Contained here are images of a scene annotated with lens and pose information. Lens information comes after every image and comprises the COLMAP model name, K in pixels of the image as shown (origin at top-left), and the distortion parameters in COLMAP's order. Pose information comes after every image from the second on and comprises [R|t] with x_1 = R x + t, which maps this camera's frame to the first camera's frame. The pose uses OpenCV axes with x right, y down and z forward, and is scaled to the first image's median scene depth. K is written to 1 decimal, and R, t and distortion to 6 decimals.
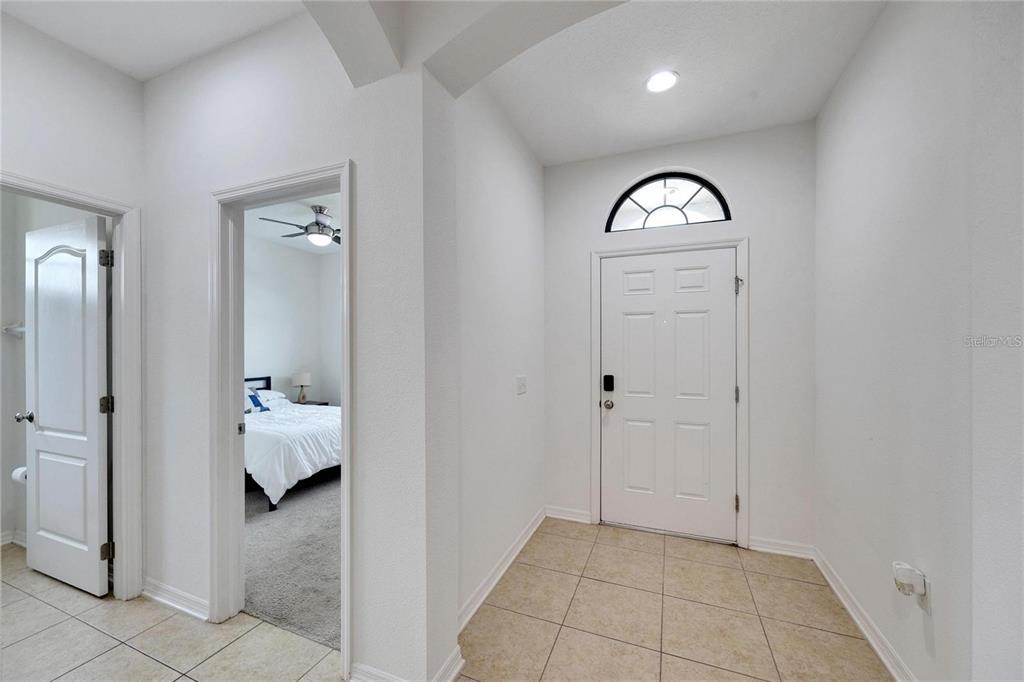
lens RADIAL K [[395.3, 0, 508.2], [0, 395.3, 344.0], [0, 0, 1]] dist [-0.000617, 0.000142]
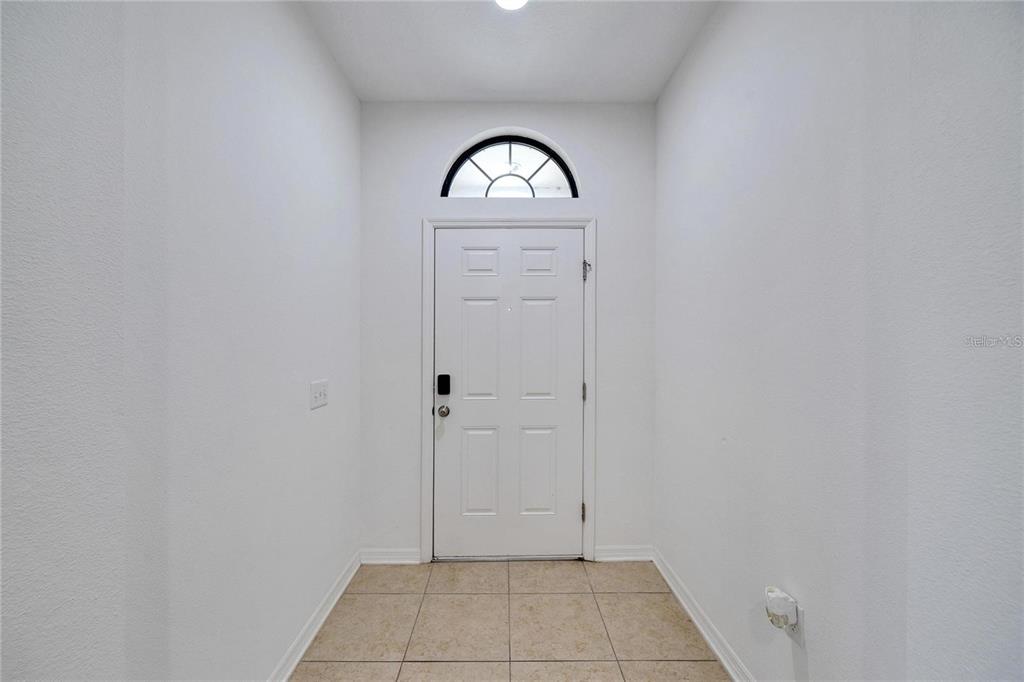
lens RADIAL K [[361.6, 0, 513.8], [0, 361.6, 329.9], [0, 0, 1]] dist [0.000993, 0.000074]
pose [[0.911021, 0.010280, 0.412232, 0.087850], [-0.002683, 0.999816, -0.019003, 0.002555], [-0.412352, 0.016206, 0.910881, 0.299501]]
